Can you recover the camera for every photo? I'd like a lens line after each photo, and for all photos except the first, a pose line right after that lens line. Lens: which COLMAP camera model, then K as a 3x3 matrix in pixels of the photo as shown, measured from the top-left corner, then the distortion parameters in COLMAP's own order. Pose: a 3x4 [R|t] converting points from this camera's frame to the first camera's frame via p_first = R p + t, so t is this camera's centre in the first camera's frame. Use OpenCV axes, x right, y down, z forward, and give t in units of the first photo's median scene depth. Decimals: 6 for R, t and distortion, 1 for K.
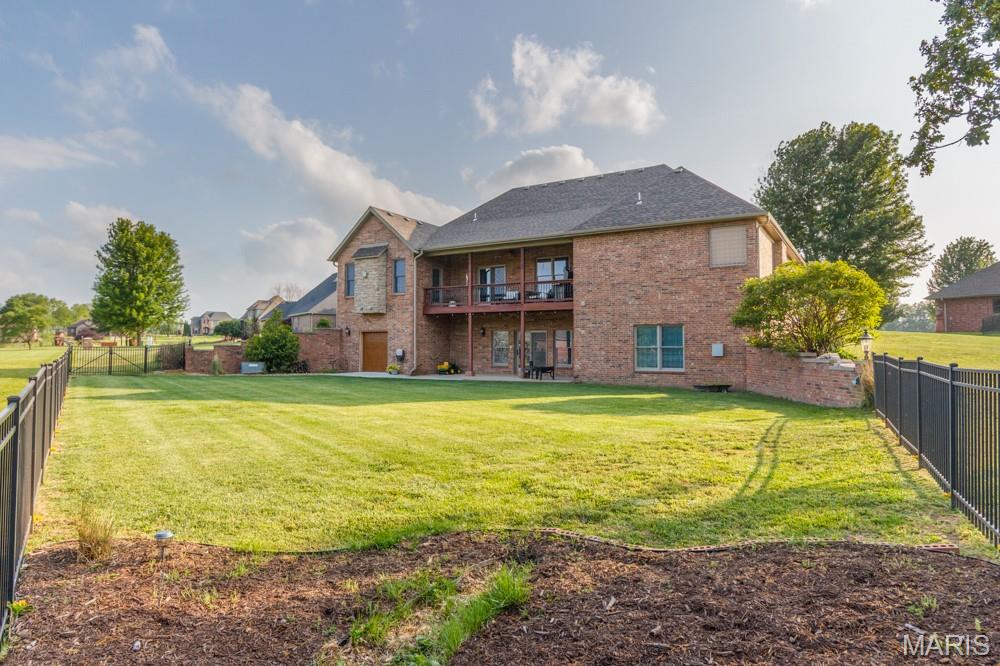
lens RADIAL K [[605.1, 0, 500.0], [0, 605.1, 333.0], [0, 0, 1]] dist [0.000885, 0.000034]
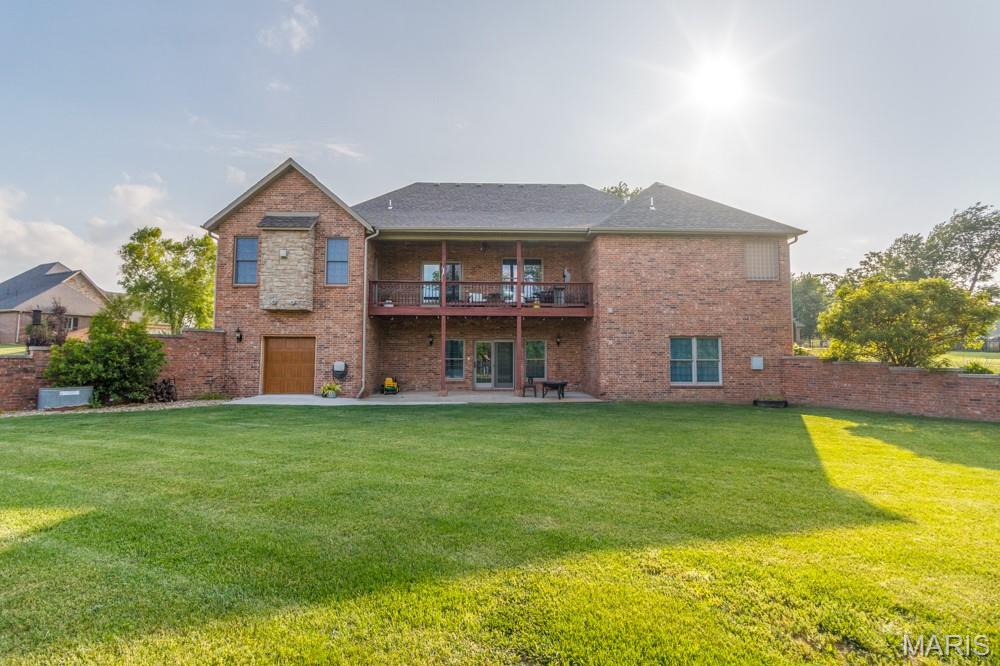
lens RADIAL K [[470.5, 0, 500.0], [0, 470.5, 333.0], [0, 0, 1]] dist [0.001692, 0.000289]
pose [[0.842697, 0.026514, 0.537735, -0.309765], [-0.015880, 0.999576, -0.024400, 0.003031], [-0.538154, 0.012023, 0.842761, 0.429917]]
